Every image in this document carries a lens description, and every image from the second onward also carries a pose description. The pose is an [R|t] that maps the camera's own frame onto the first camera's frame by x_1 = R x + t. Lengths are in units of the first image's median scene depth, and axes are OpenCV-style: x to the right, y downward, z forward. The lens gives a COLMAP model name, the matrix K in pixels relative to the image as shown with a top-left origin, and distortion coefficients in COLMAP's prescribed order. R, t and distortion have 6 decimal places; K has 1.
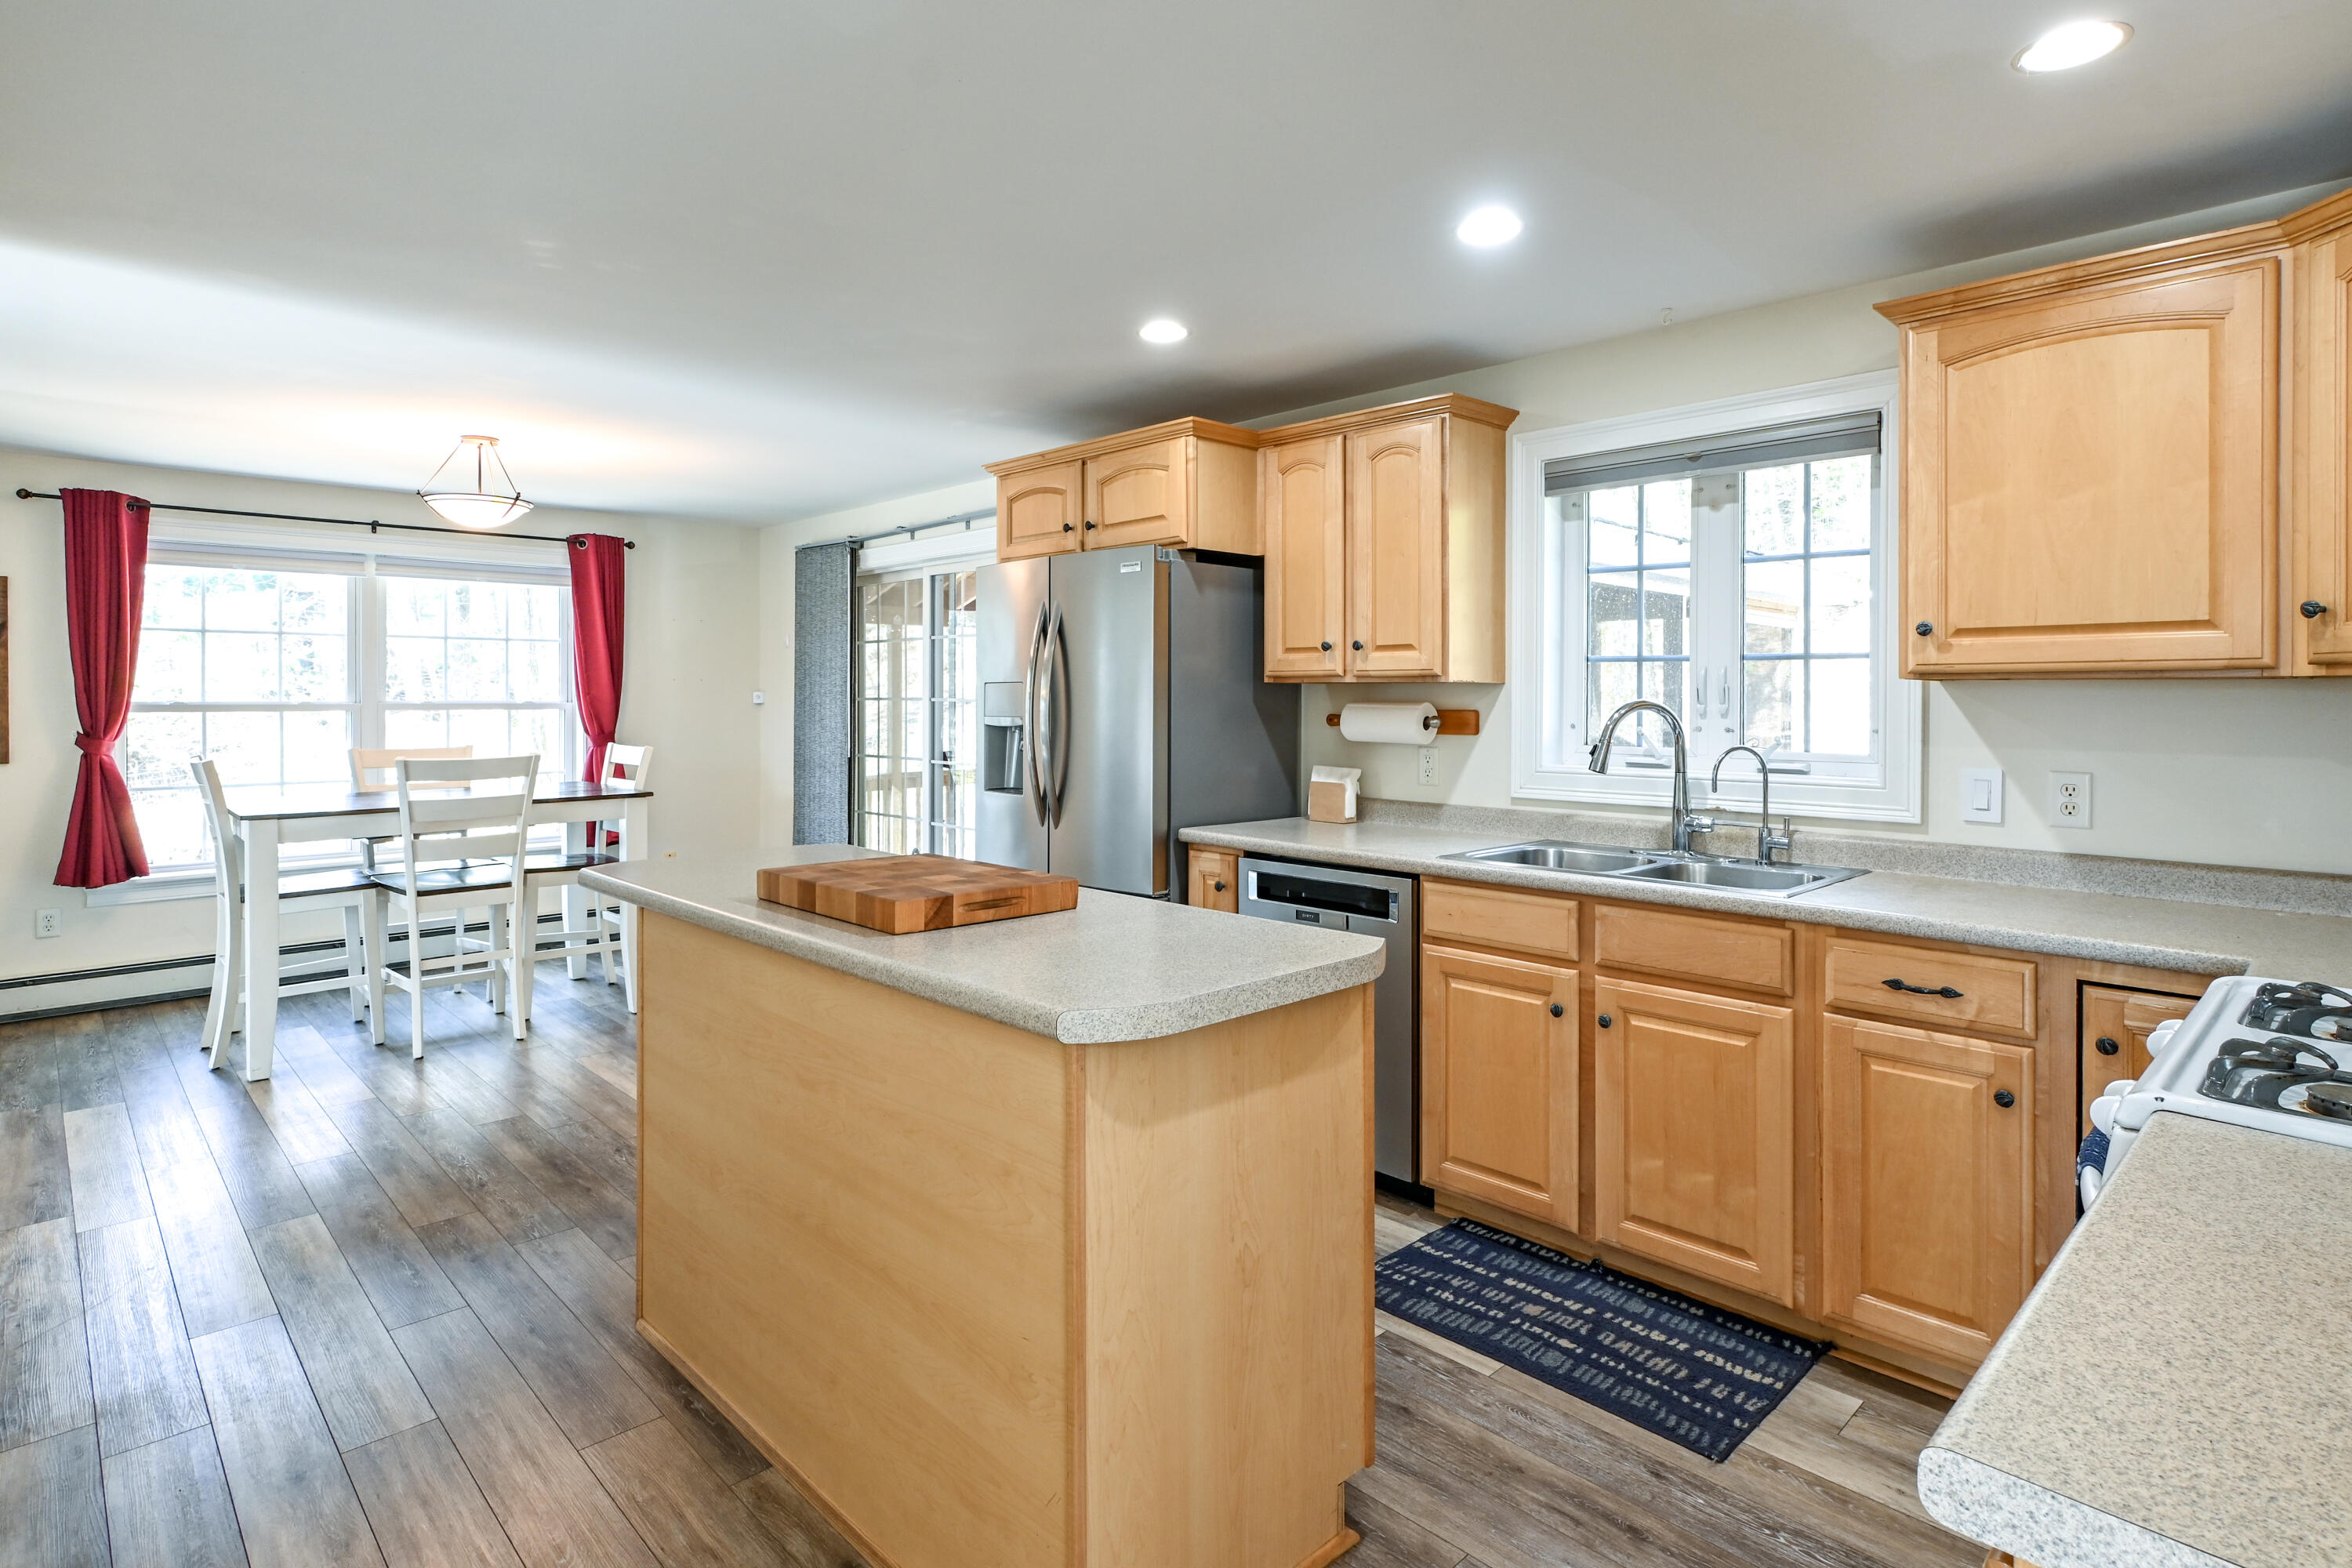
lens RADIAL K [[1202.0, 0, 1150.2], [0, 1202.0, 693.2], [0, 0, 1]] dist [-0.001143, -0.000178]
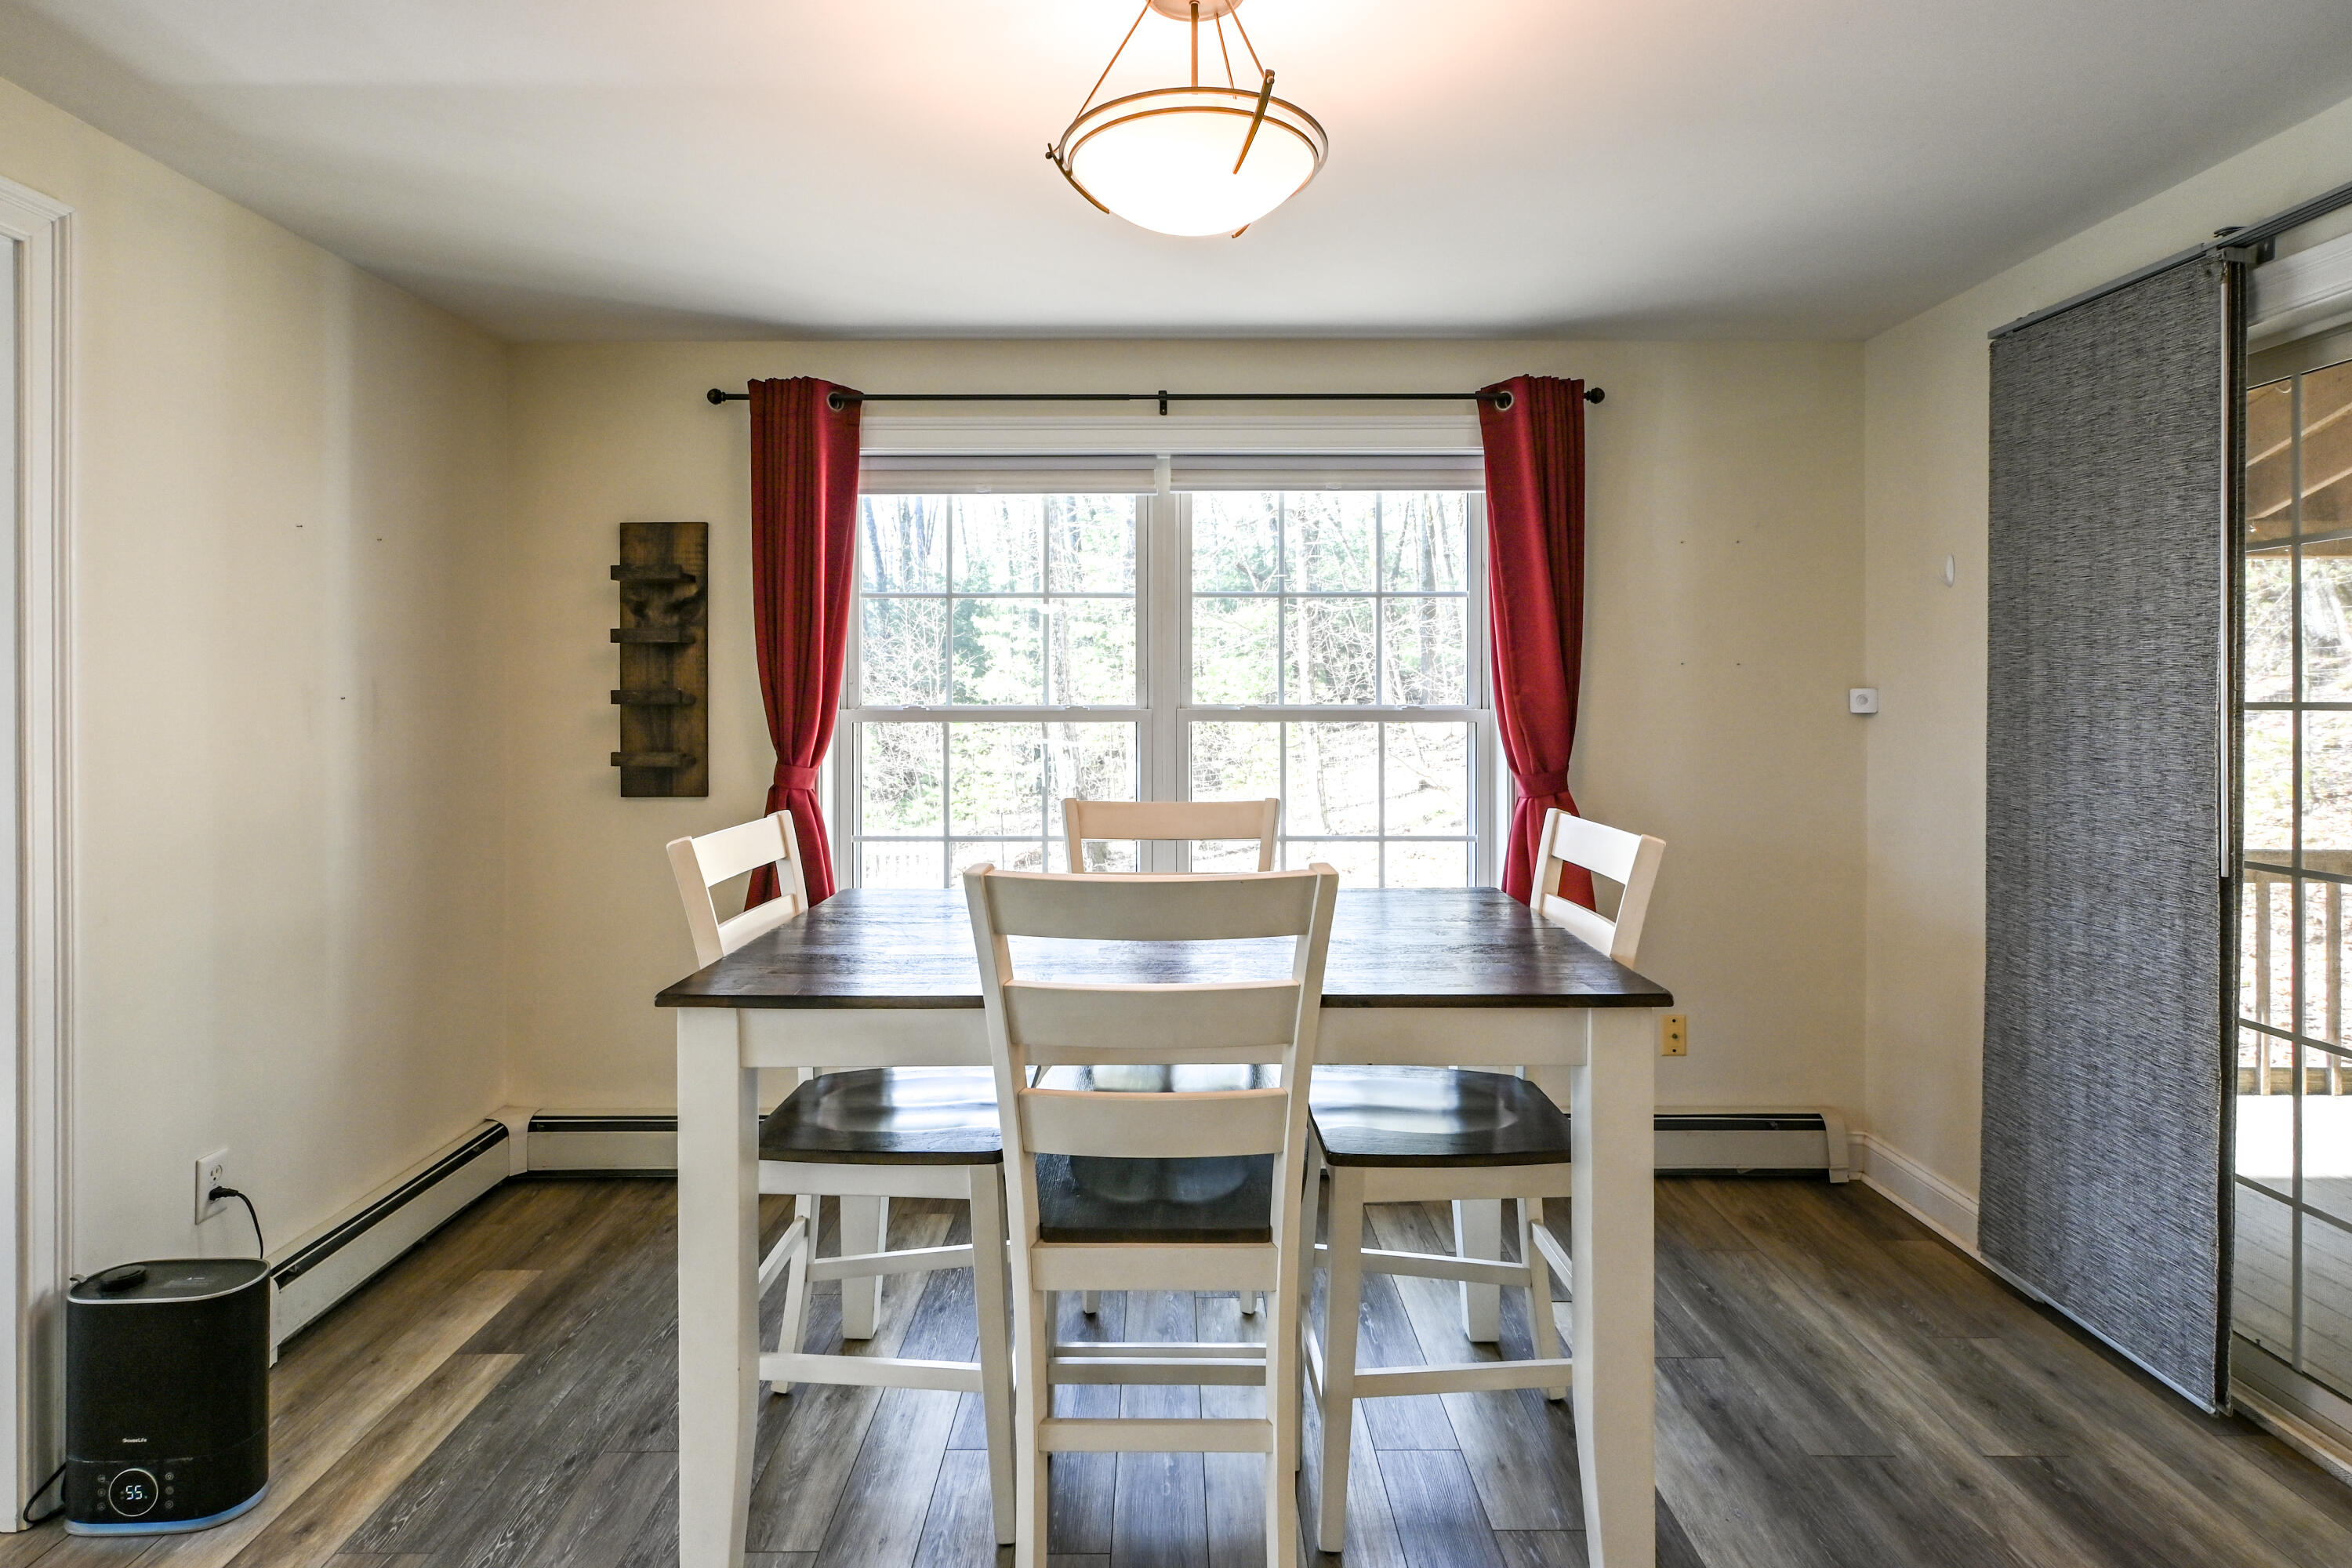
lens RADIAL K [[1202.0, 0, 1150.2], [0, 1202.0, 693.2], [0, 0, 1]] dist [-0.001143, -0.000178]
pose [[0.726904, -0.001740, -0.686737, -0.253134], [0.001004, 0.999998, -0.001470, 0.002057], [0.686738, 0.000379, 0.726904, 0.574543]]
